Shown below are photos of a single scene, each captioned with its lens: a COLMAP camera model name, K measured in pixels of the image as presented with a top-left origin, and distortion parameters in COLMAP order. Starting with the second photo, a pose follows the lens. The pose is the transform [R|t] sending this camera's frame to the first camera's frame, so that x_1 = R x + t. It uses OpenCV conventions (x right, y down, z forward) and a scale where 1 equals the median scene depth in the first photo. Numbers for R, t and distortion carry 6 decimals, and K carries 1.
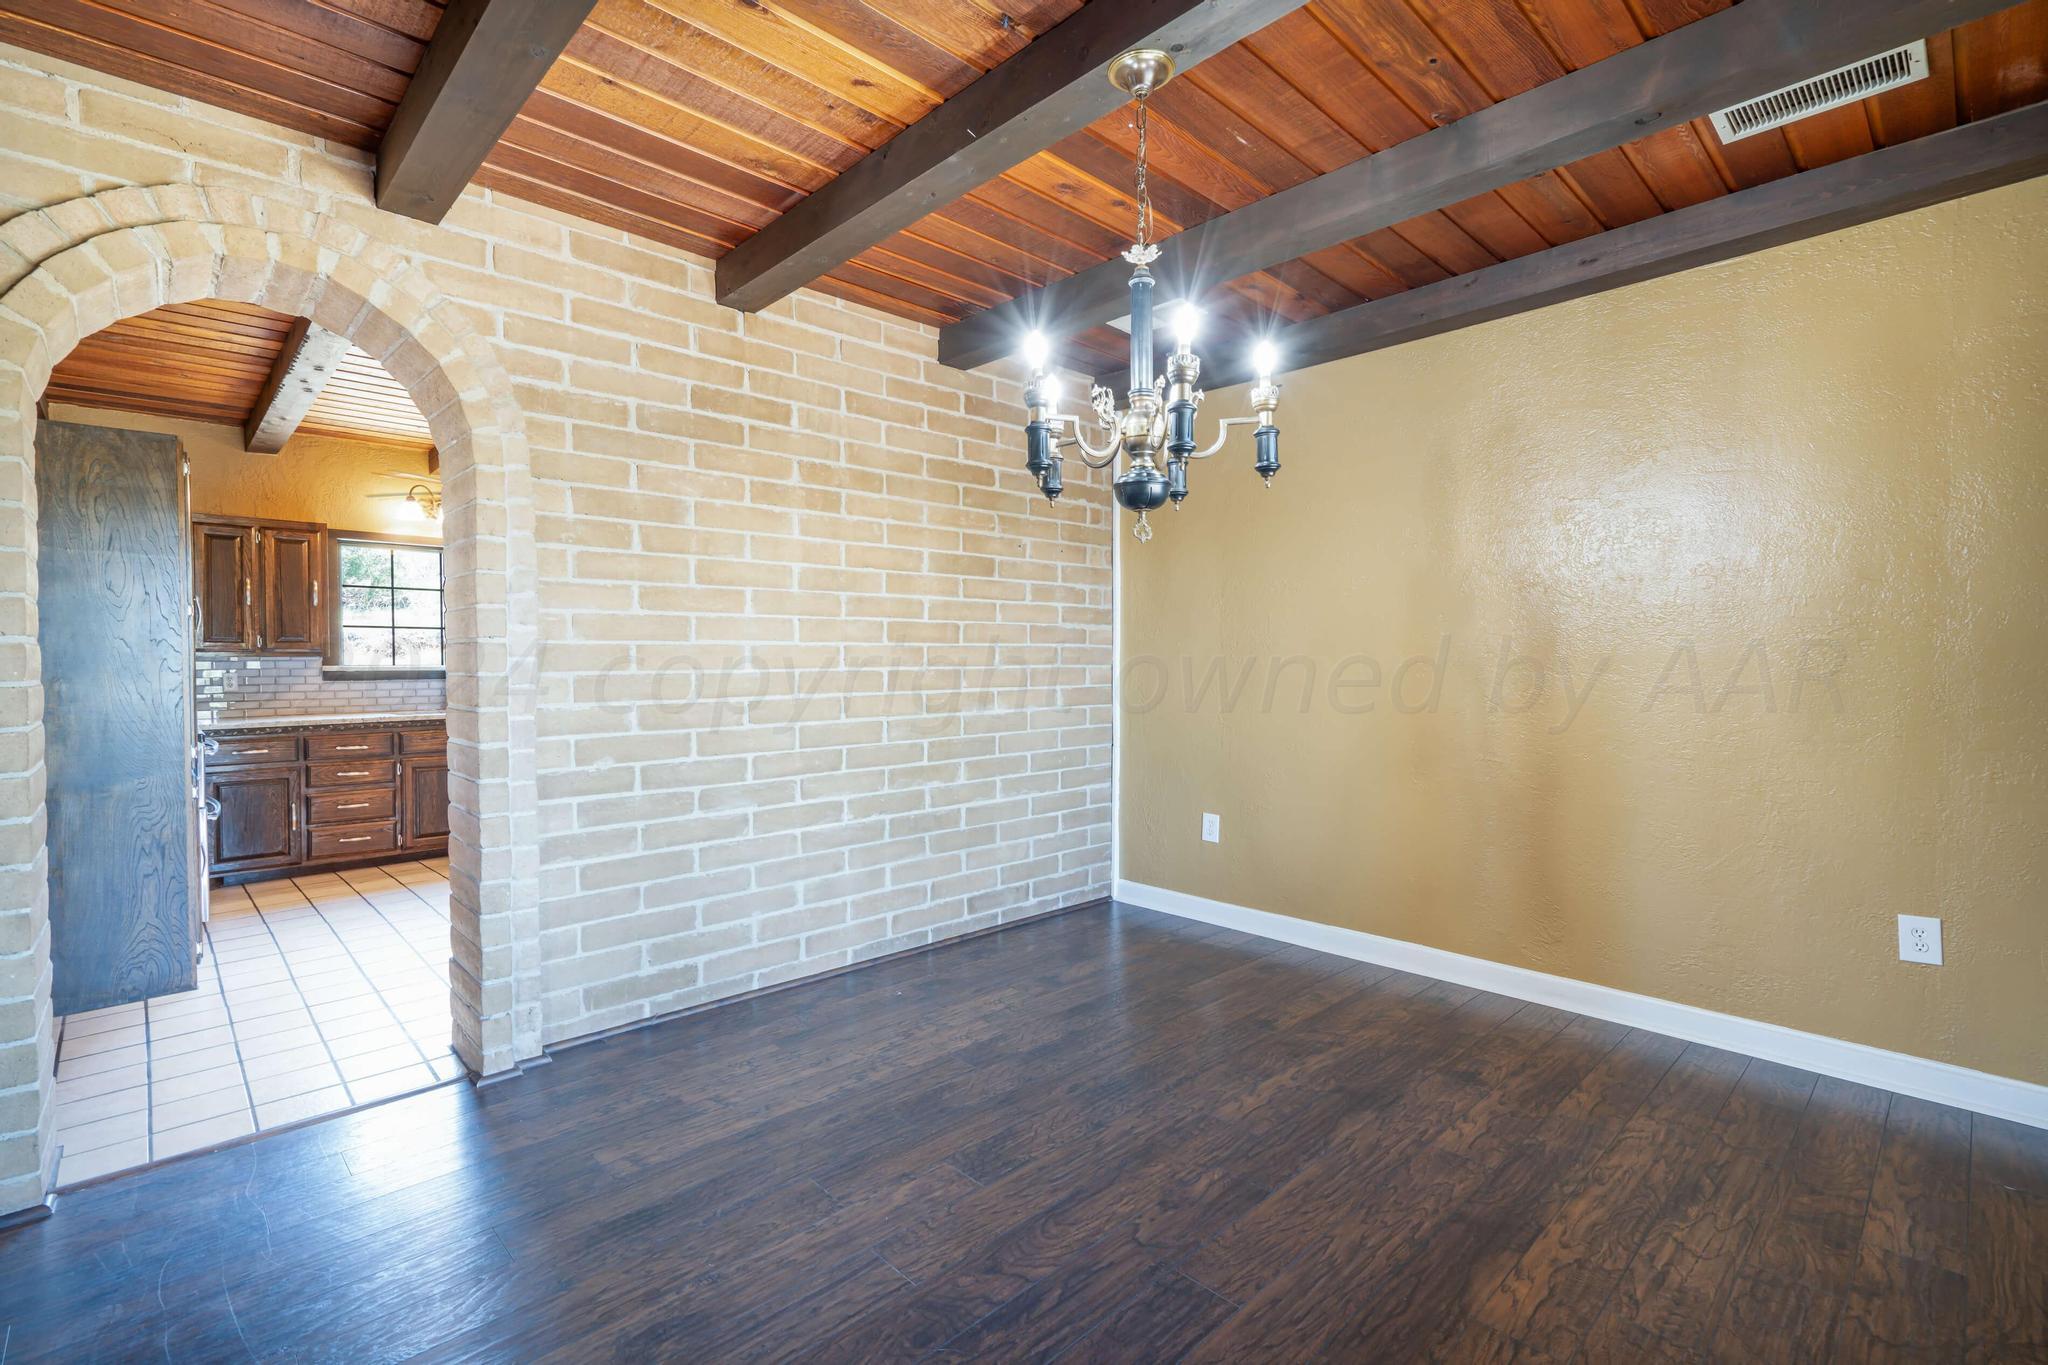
lens RADIAL K [[939.4, 0, 1029.2], [0, 939.4, 682.7], [0, 0, 1]] dist [-0.005991, 0.000981]
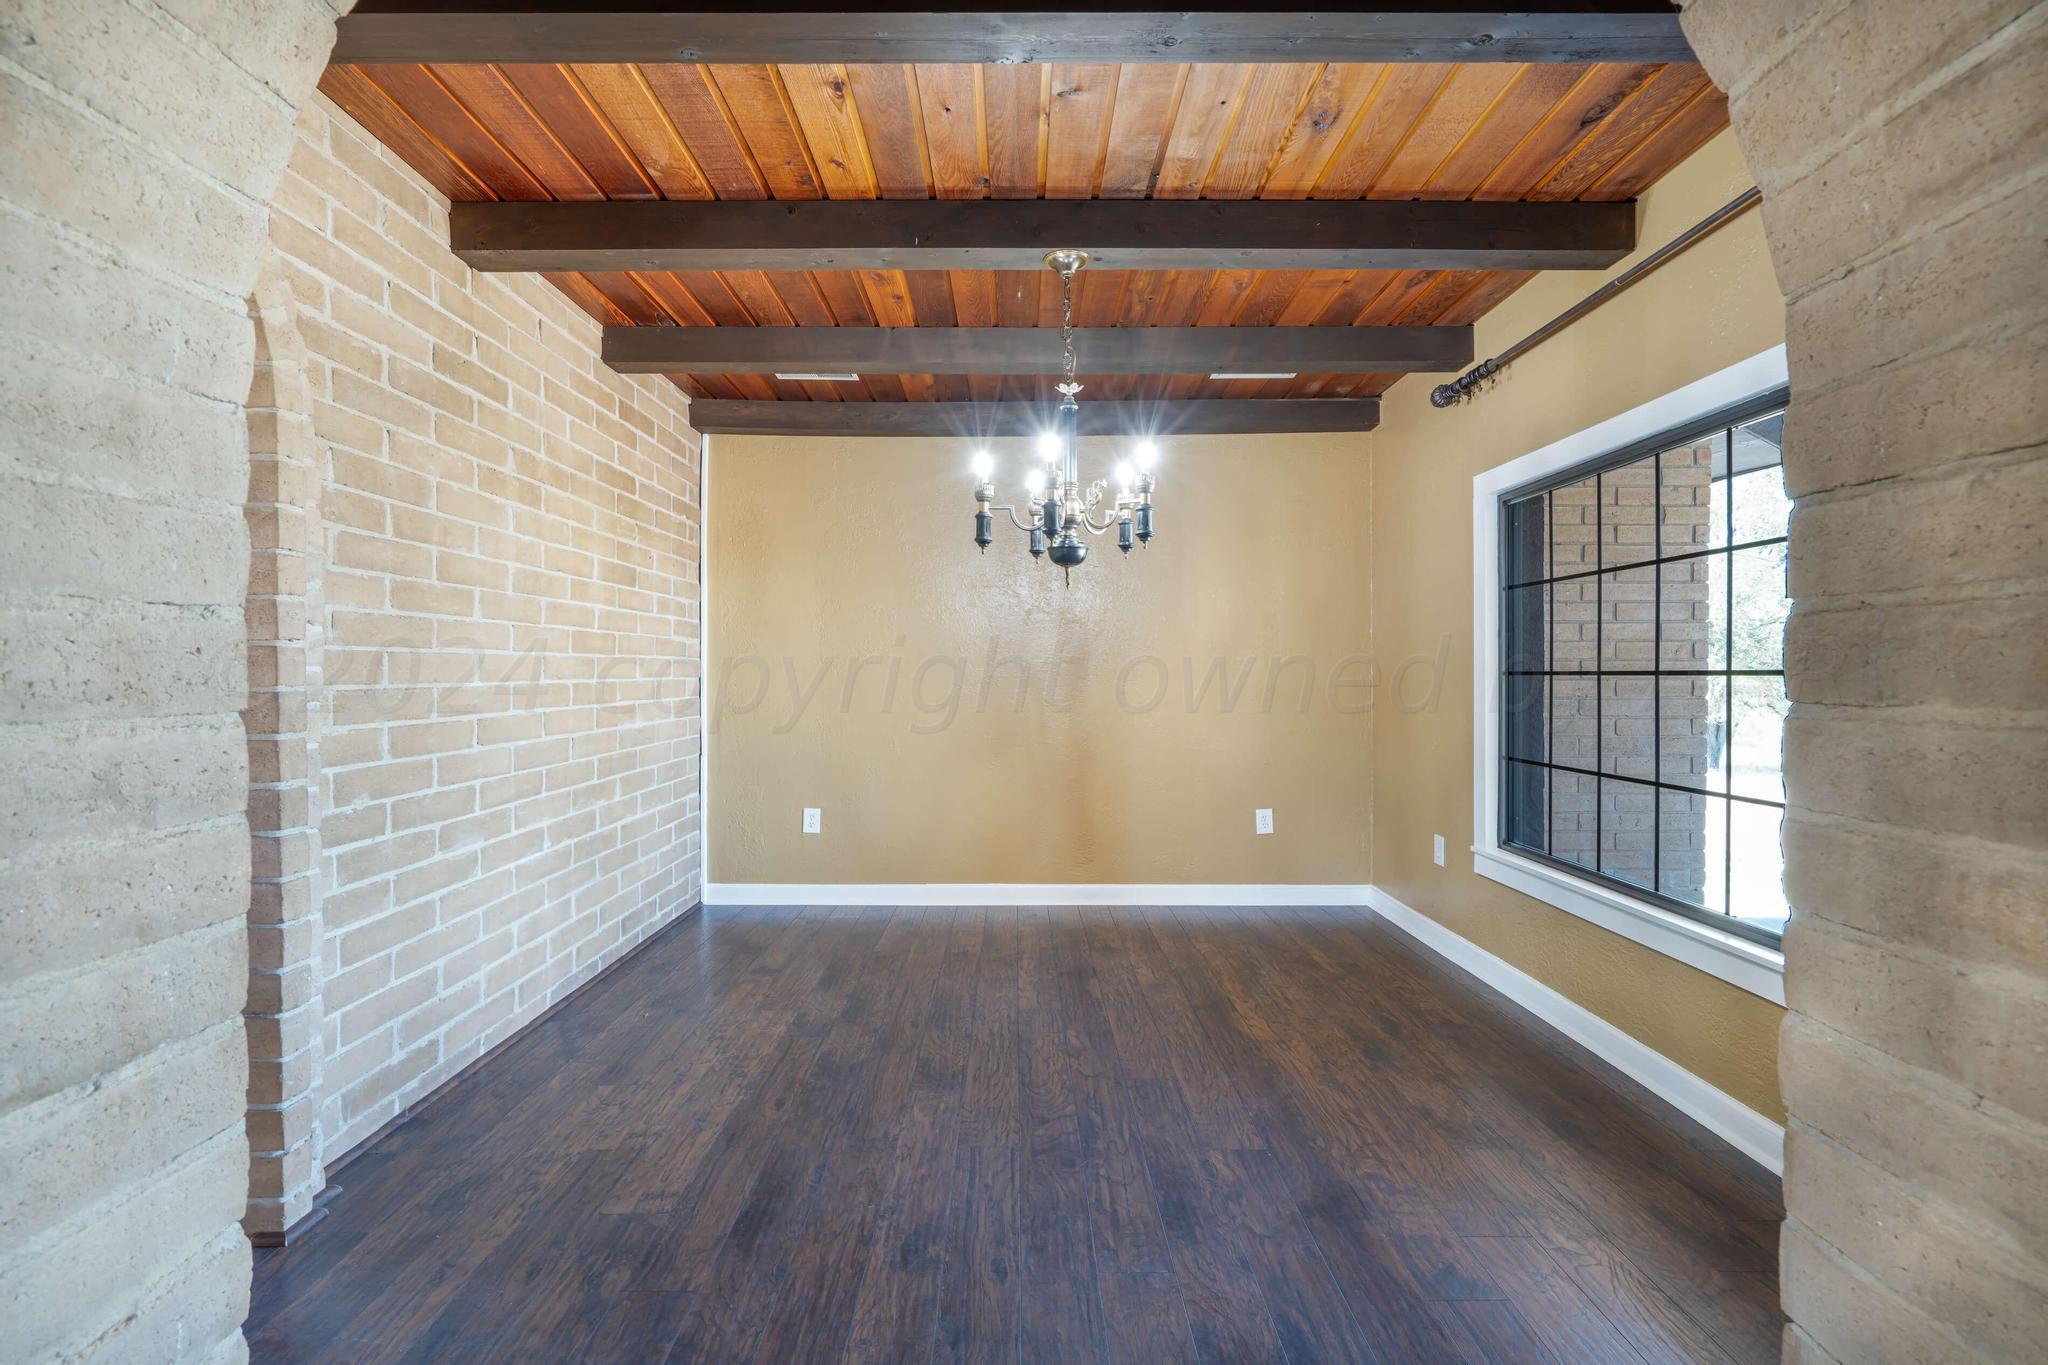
lens RADIAL K [[939.4, 0, 1023.4], [0, 939.4, 683.8], [0, 0, 1]] dist [-0.005991, 0.000981]
pose [[0.681865, -0.006953, 0.731445, -0.644189], [0.017402, 0.999826, -0.006717, 0.001647], [-0.731271, 0.017309, 0.681868, 0.052978]]
